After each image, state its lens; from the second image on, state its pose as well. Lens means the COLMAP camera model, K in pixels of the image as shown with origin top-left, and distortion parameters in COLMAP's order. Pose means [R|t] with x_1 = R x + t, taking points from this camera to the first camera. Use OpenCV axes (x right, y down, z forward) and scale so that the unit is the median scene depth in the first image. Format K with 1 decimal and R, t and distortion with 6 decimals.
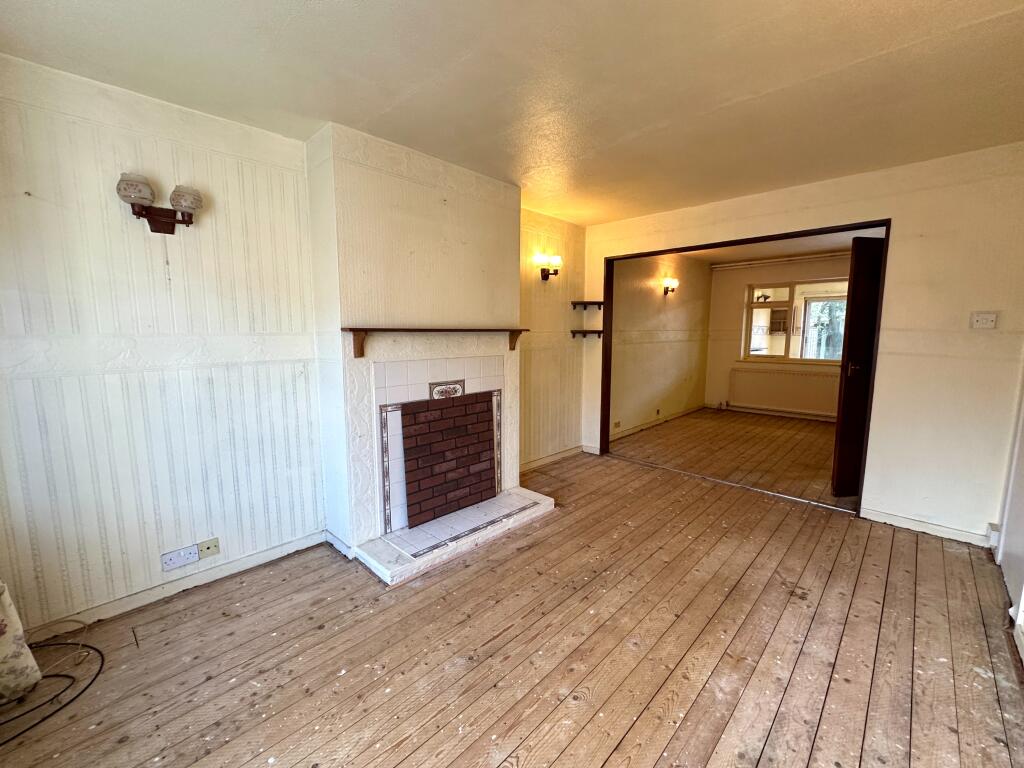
lens RADIAL K [[411.9, 0, 528.1], [0, 411.9, 378.1], [0, 0, 1]] dist [-0.001258, 0.000344]
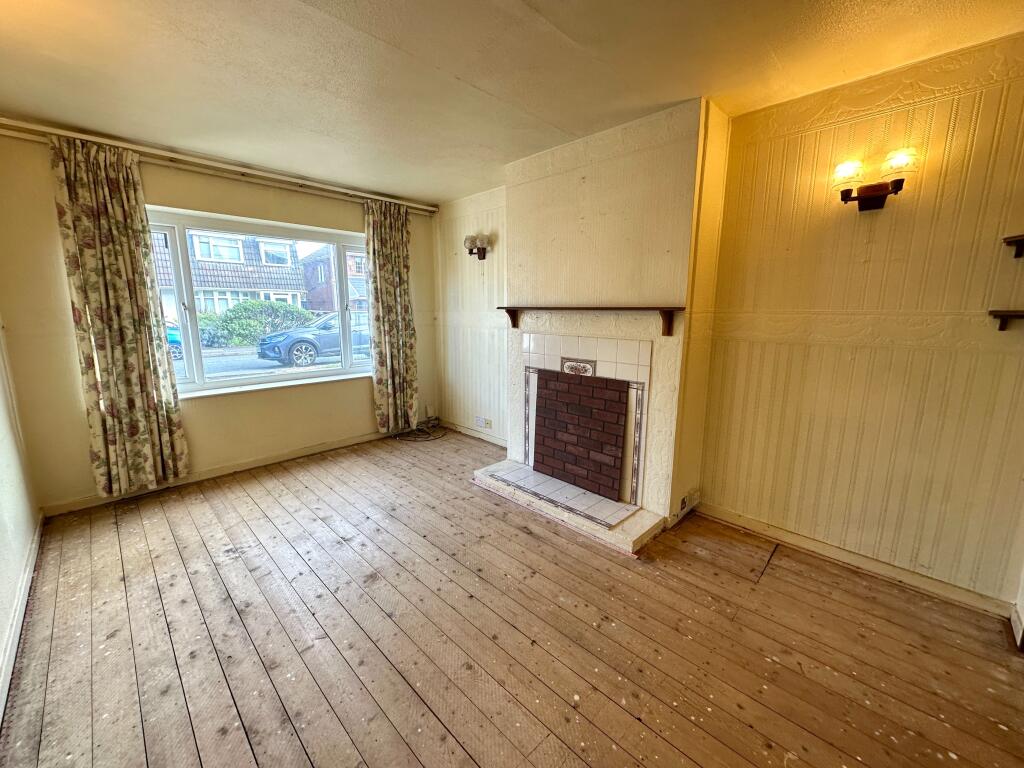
lens RADIAL K [[411.9, 0, 514.8], [0, 411.9, 380.6], [0, 0, 1]] dist [-0.001258, 0.000344]
pose [[-0.014858, 0.173141, -0.984785, 0.781356], [-0.119263, 0.977556, 0.173670, -0.093078], [0.992752, 0.120028, 0.006124, 0.796920]]
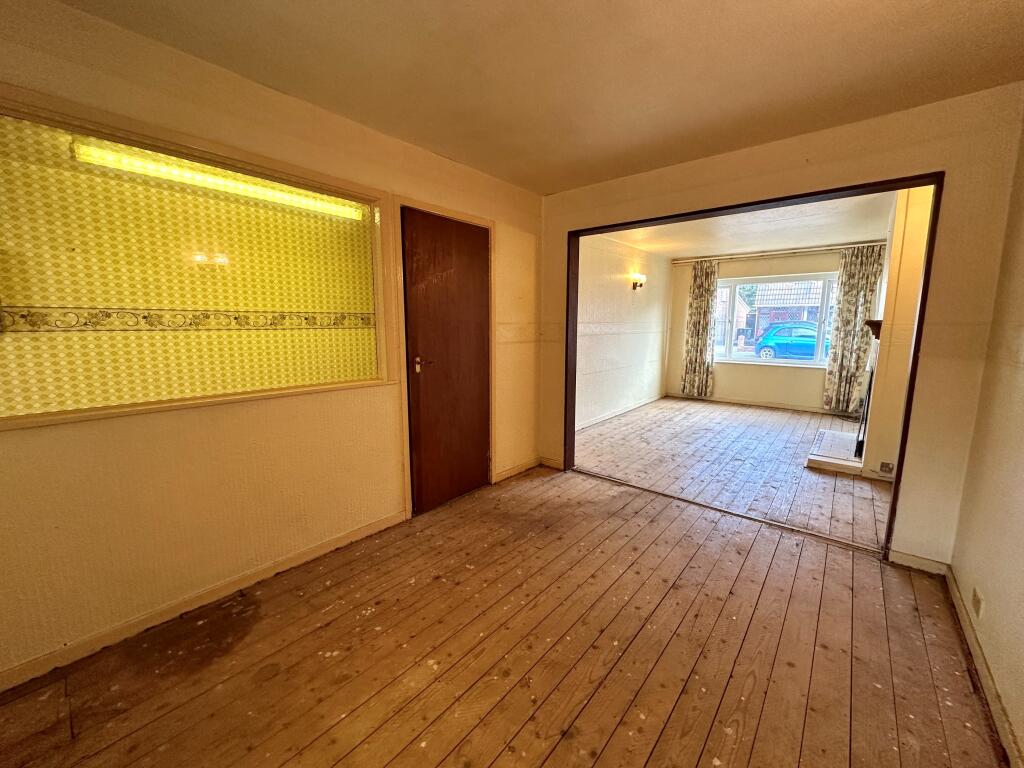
lens RADIAL K [[411.9, 0, 511.4], [0, 411.9, 384.7], [0, 0, 1]] dist [-0.001258, 0.000344]
pose [[-0.998186, 0.008711, -0.059574, 1.083466], [-0.007335, 0.964517, 0.263921, -0.254417], [0.059759, 0.263879, -0.962703, 2.208451]]
